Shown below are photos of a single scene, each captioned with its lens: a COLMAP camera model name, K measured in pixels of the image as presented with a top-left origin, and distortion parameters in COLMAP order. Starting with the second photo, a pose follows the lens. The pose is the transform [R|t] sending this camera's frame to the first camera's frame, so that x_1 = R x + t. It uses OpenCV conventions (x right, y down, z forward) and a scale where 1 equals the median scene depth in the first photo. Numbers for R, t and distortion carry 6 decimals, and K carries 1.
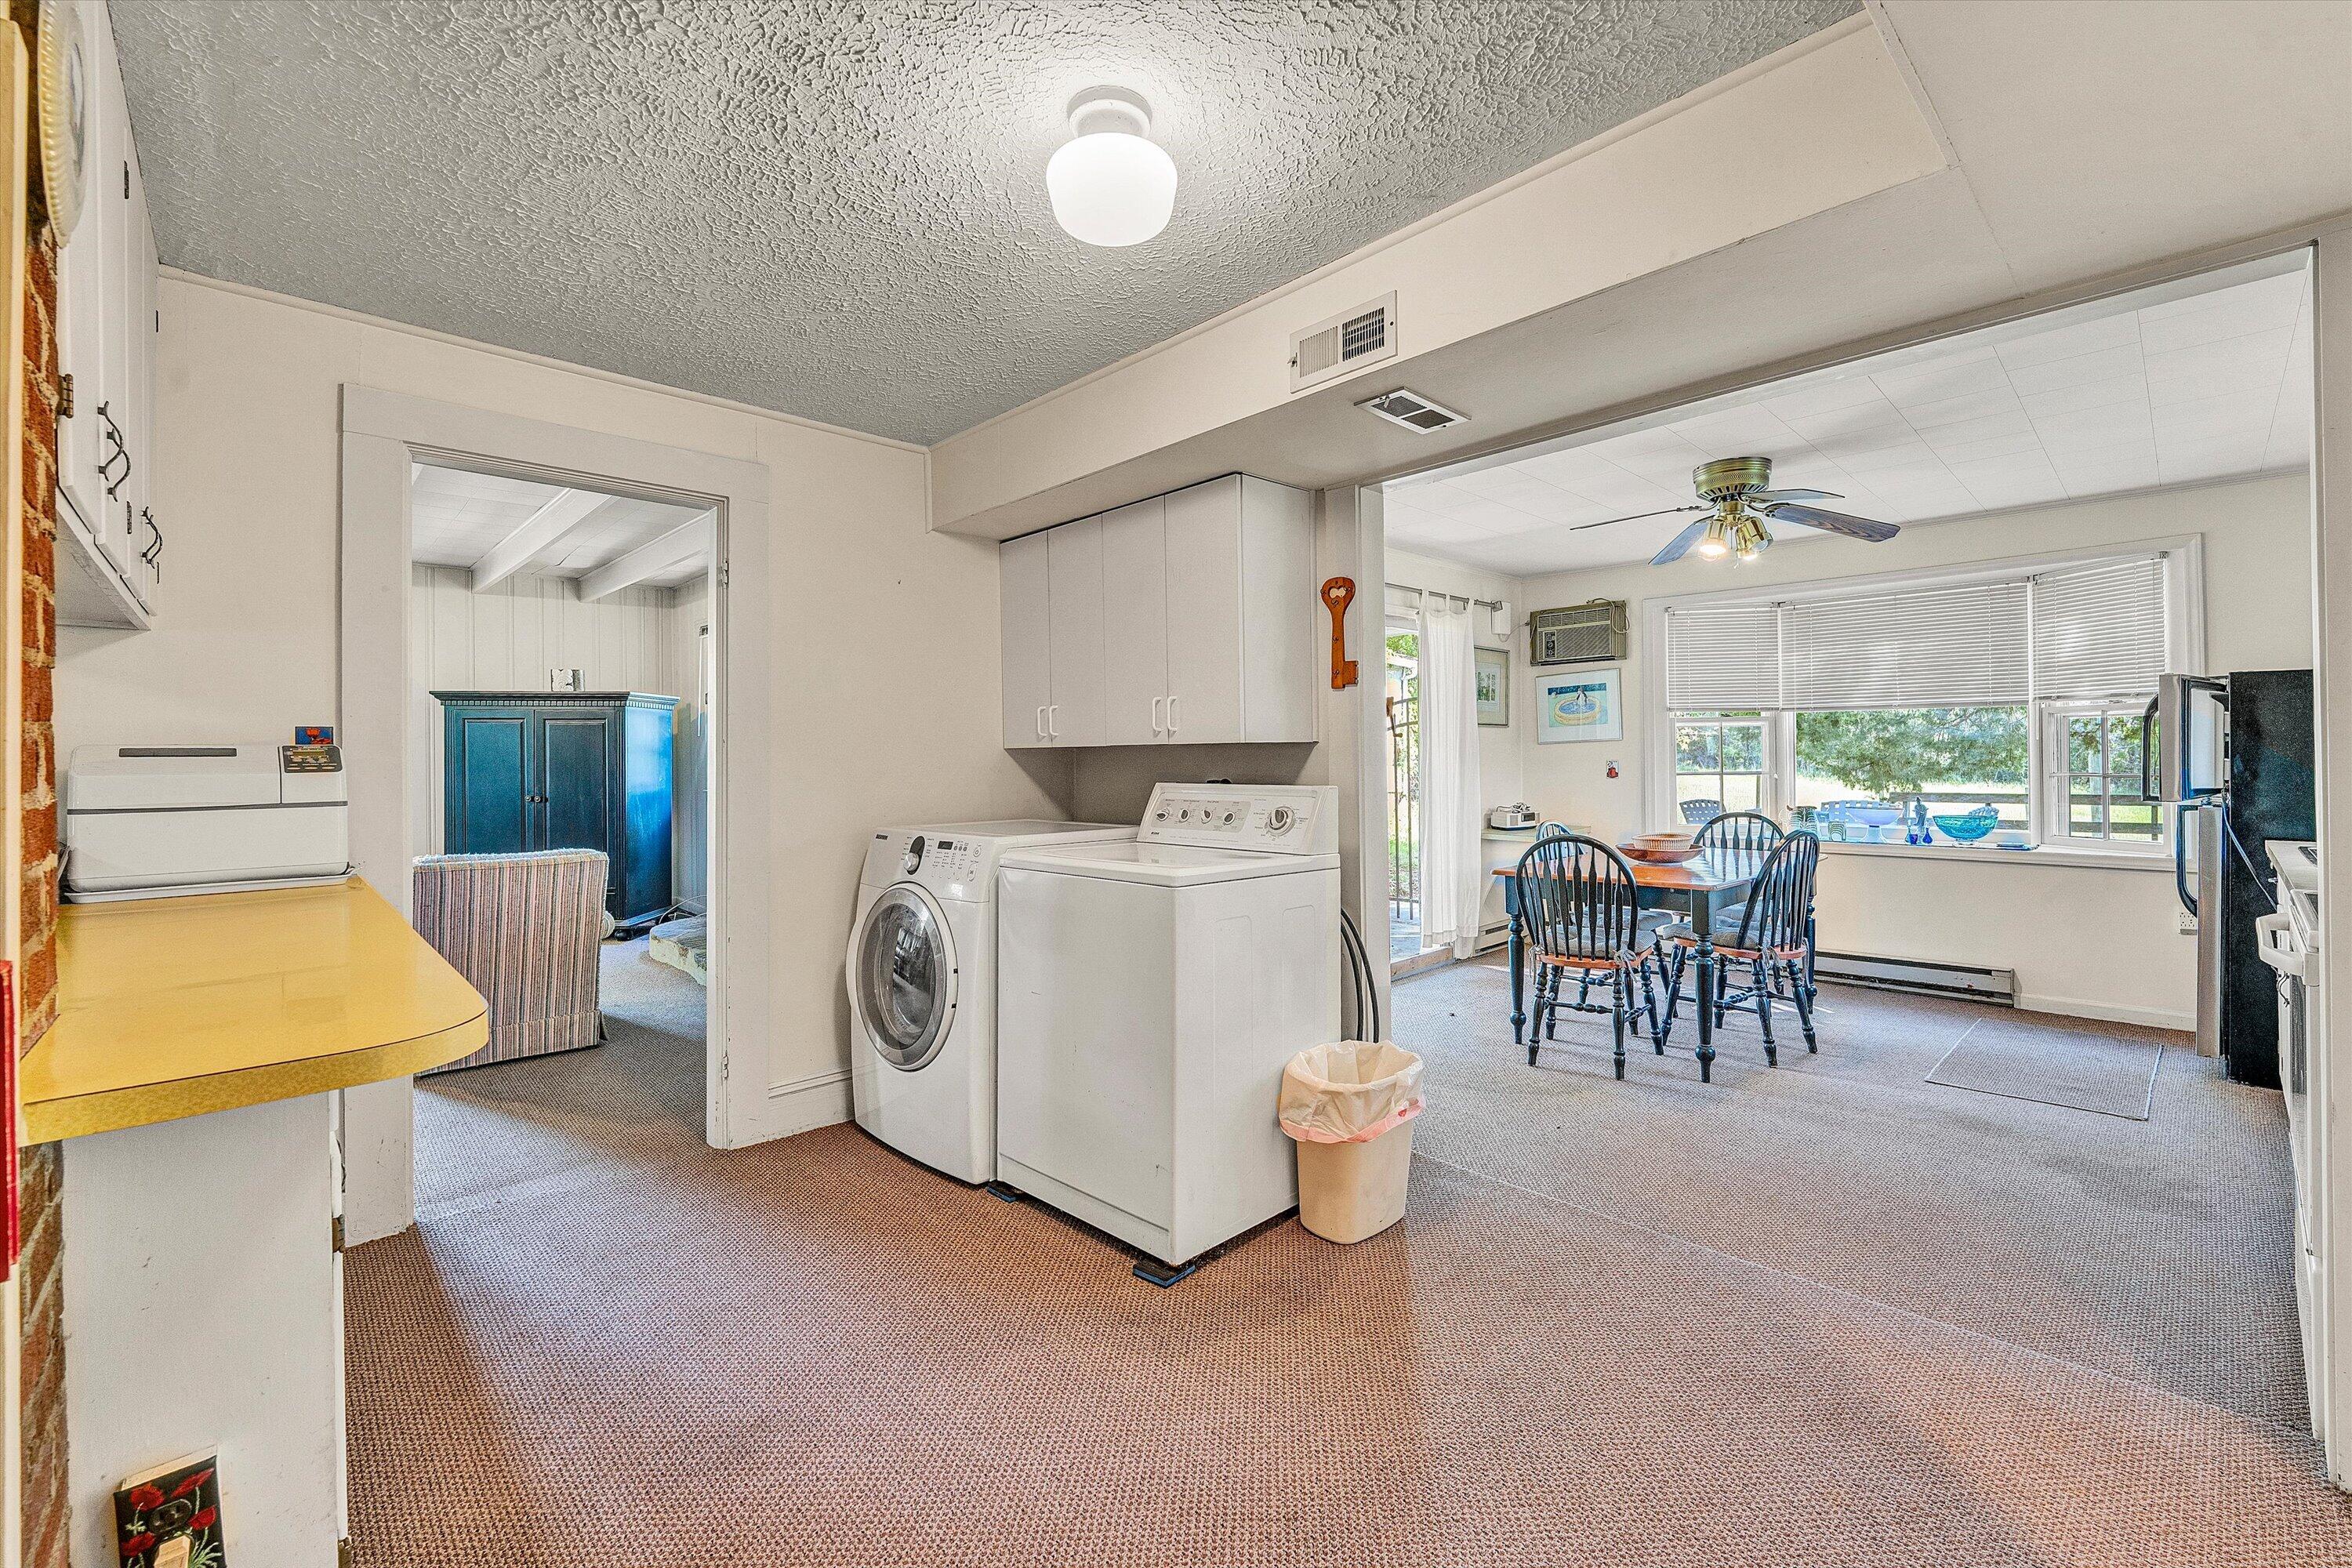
lens RADIAL K [[987.5, 0, 1178.9], [0, 987.5, 762.9], [0, 0, 1]] dist [-0.017727, -0.000776]
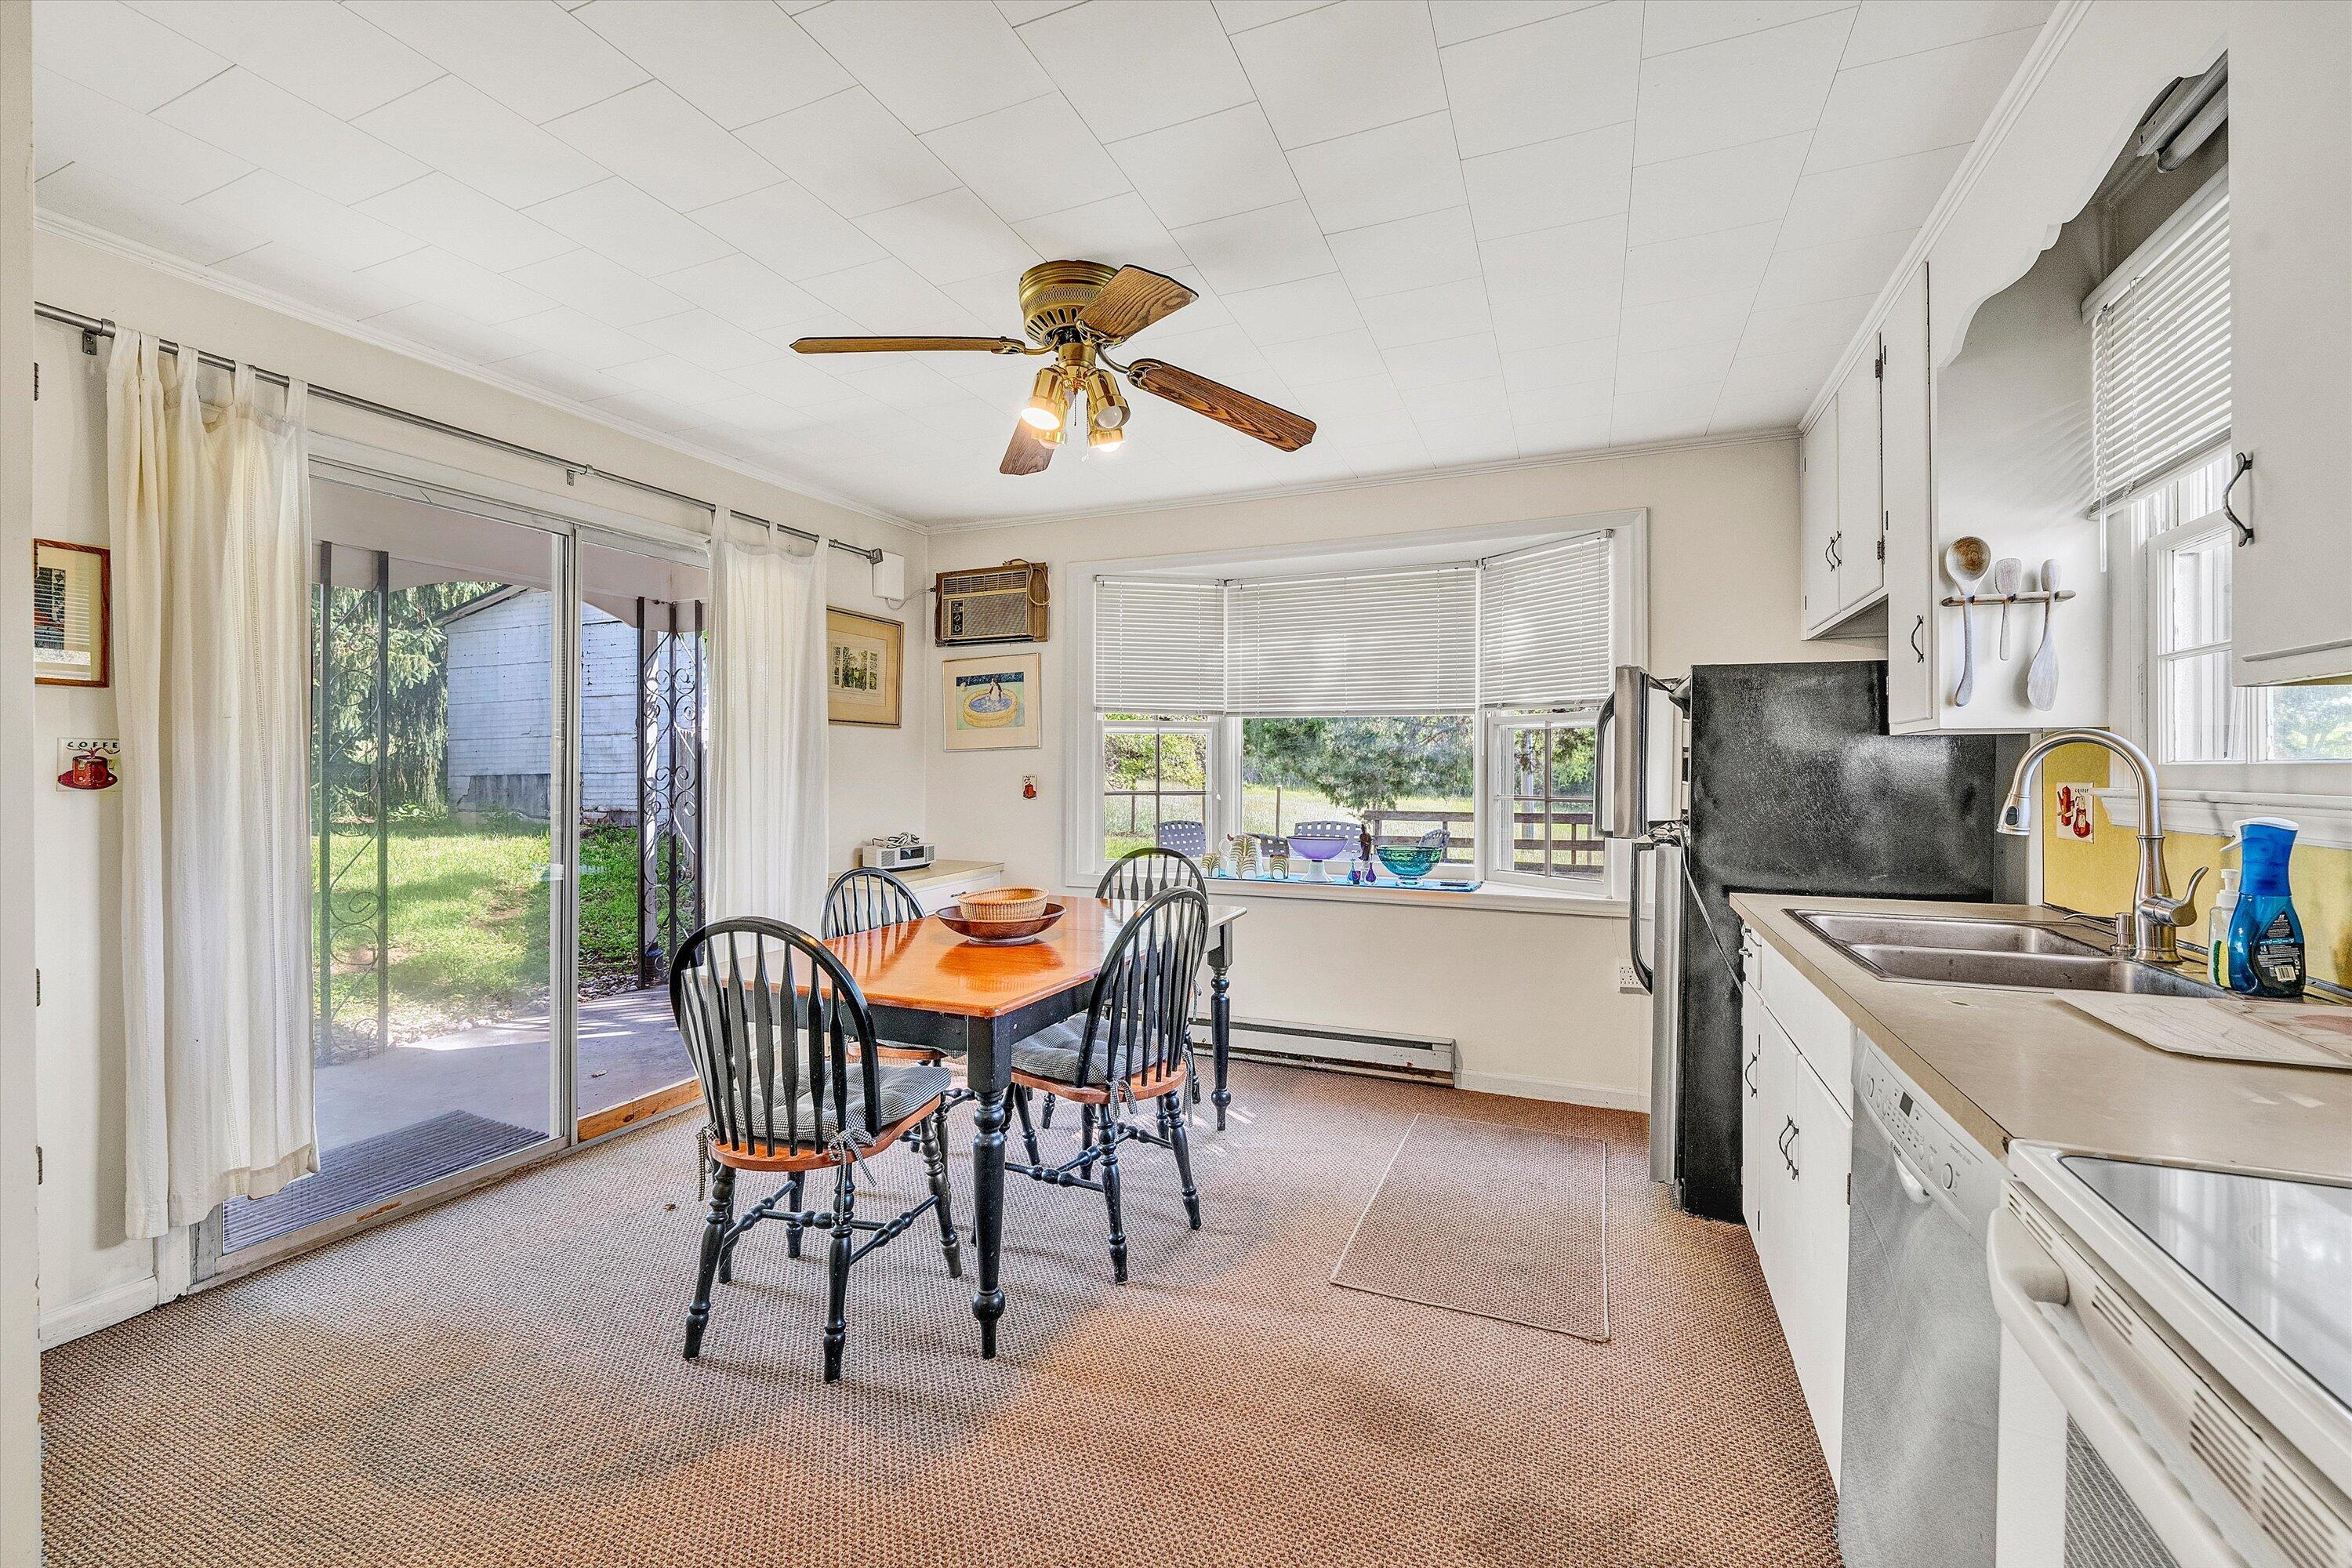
lens RADIAL K [[987.5, 0, 1171.4], [0, 987.5, 785.5], [0, 0, 1]] dist [-0.017727, -0.000776]
pose [[0.915509, 0.007228, 0.402232, 0.303947], [-0.011264, 0.999907, 0.007671, -0.001727], [-0.402139, -0.011554, 0.915506, 0.339933]]
